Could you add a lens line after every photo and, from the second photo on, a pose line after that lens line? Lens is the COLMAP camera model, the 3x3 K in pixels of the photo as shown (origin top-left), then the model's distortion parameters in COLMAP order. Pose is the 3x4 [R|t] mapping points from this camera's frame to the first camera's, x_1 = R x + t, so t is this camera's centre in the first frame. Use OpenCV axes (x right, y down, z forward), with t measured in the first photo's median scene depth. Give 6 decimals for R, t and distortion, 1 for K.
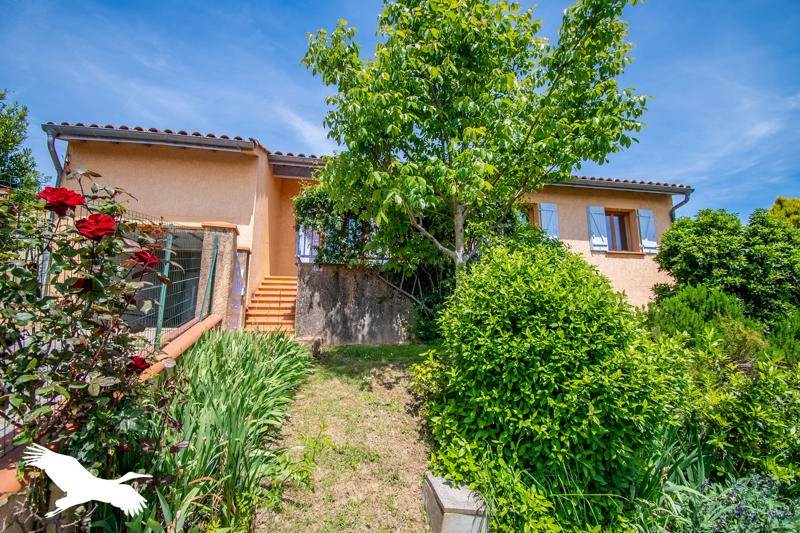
lens RADIAL K [[369.7, 0, 400.6], [0, 369.7, 271.5], [0, 0, 1]] dist [-0.018253, -0.000846]
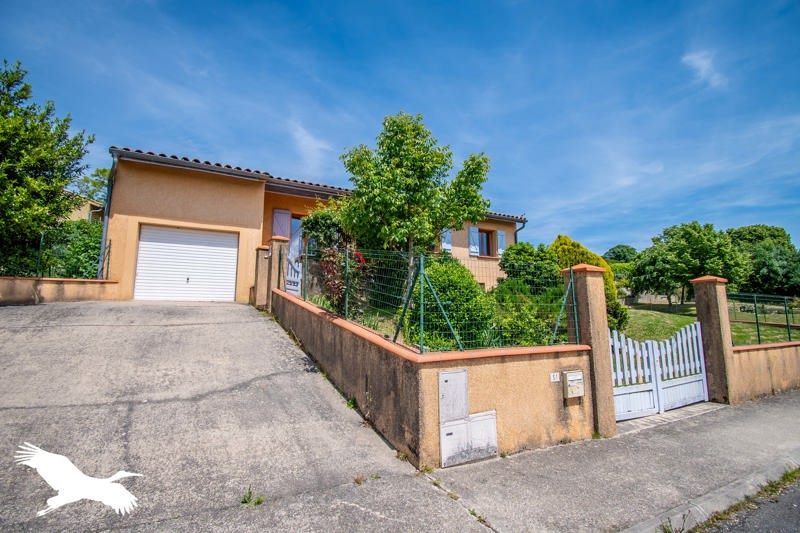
lens RADIAL K [[369.7, 0, 400.0], [0, 369.7, 264.3], [0, 0, 1]] dist [-0.018253, -0.000846]
pose [[0.957025, 0.035834, 0.287782, -0.377811], [-0.040327, 0.999139, 0.009696, -0.034601], [-0.287187, -0.020885, 0.957647, -0.739365]]
